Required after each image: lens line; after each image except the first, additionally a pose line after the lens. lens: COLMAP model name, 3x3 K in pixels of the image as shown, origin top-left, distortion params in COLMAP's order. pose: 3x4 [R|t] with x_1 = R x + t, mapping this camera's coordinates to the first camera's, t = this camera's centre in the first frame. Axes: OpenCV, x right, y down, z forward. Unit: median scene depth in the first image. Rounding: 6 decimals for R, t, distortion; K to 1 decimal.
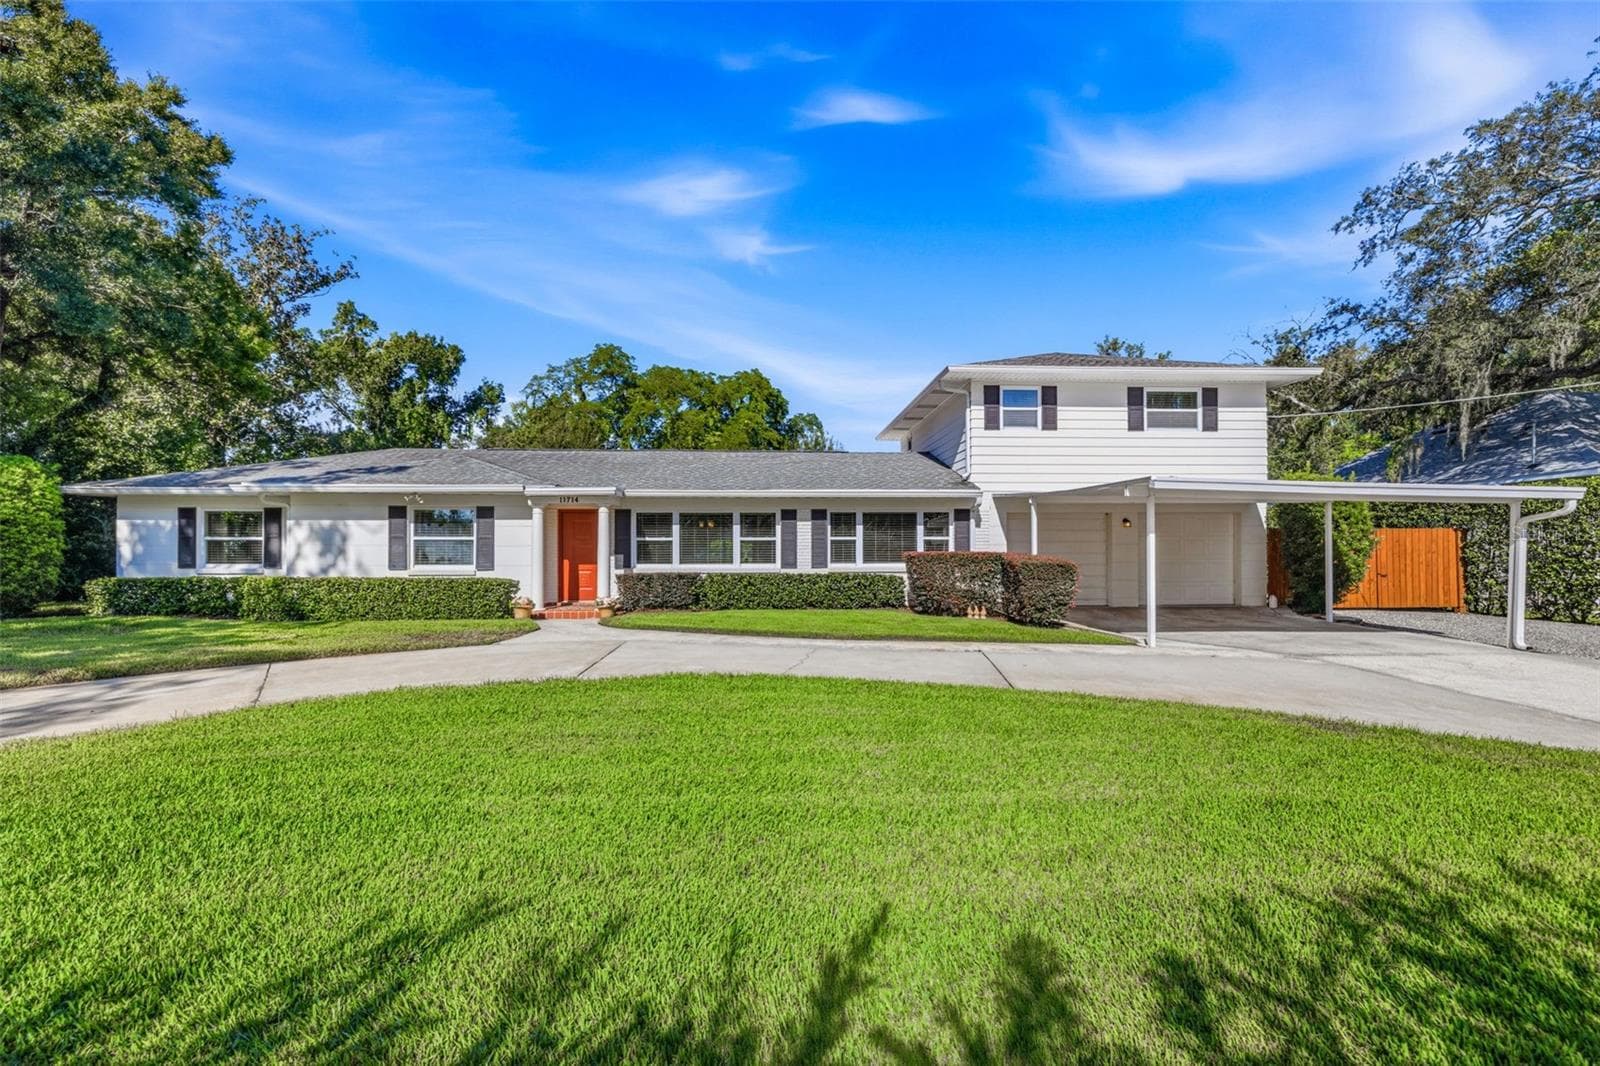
lens RADIAL K [[733.4, 0, 801.2], [0, 733.4, 554.2], [0, 0, 1]] dist [-0.000940, 0.000334]
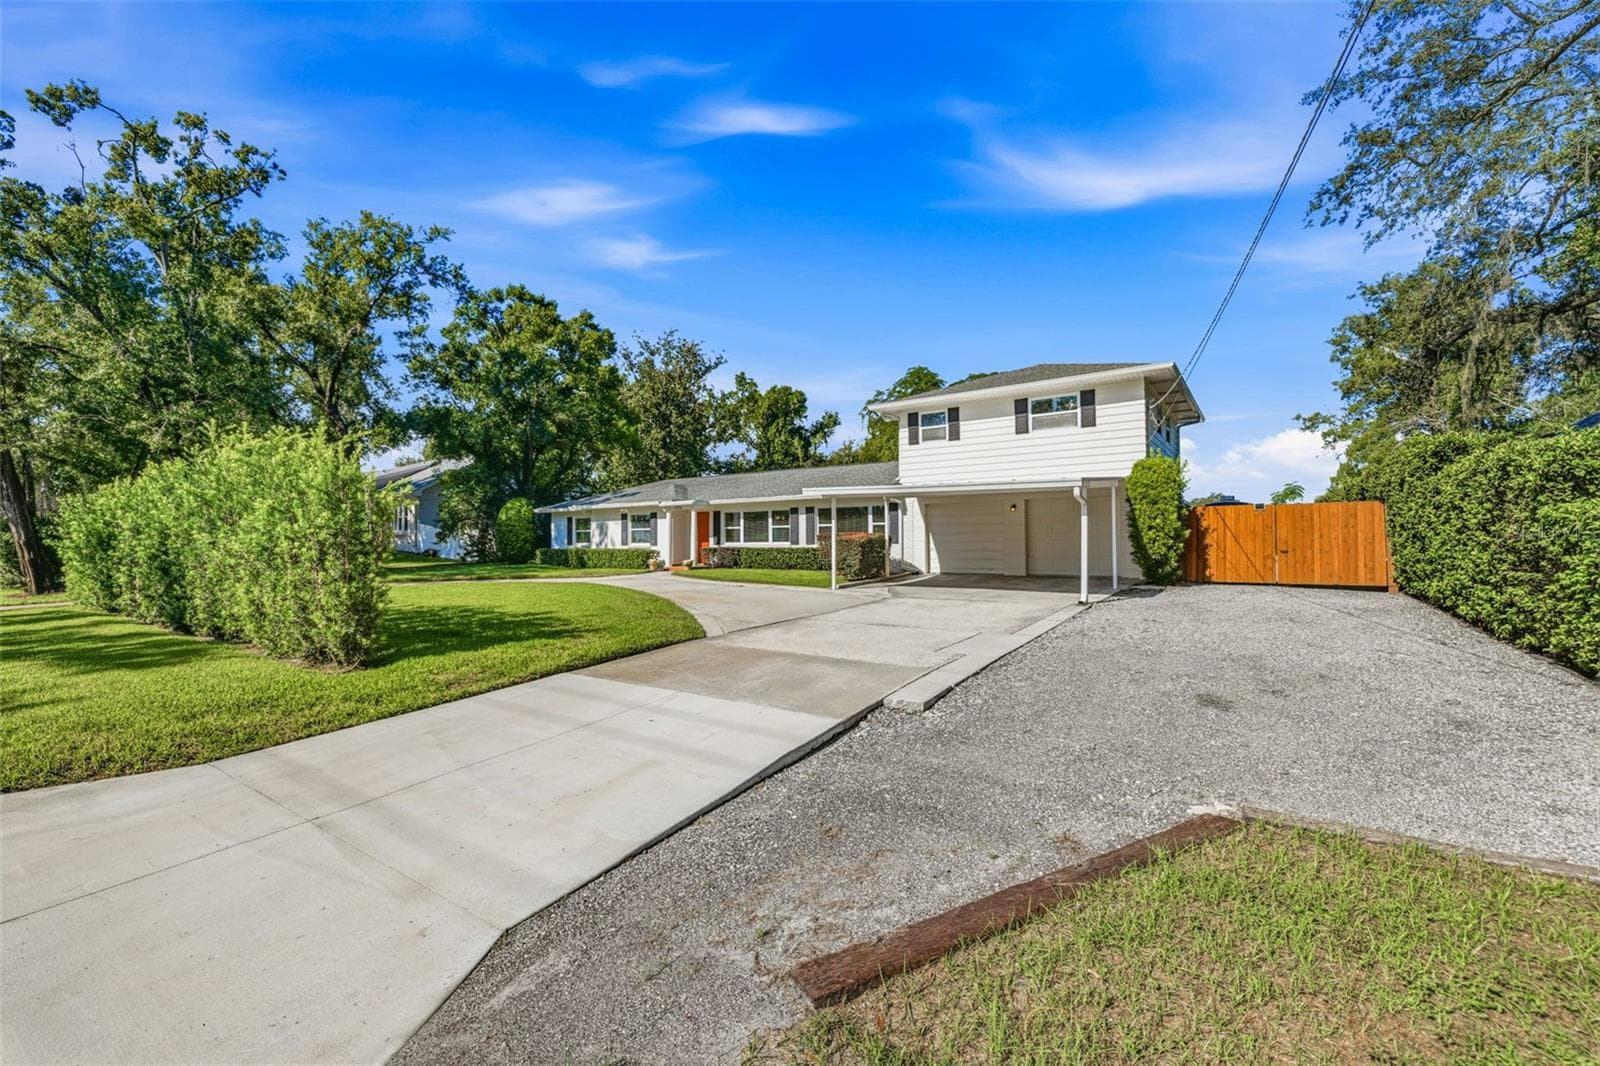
lens RADIAL K [[733.4, 0, 801.2], [0, 733.4, 554.2], [0, 0, 1]] dist [-0.000940, 0.000334]
pose [[0.757454, 0.007344, -0.652847, 1.006101], [0.010032, 0.999688, 0.022884, 0.003444], [0.652812, -0.023883, 0.757144, -0.192788]]
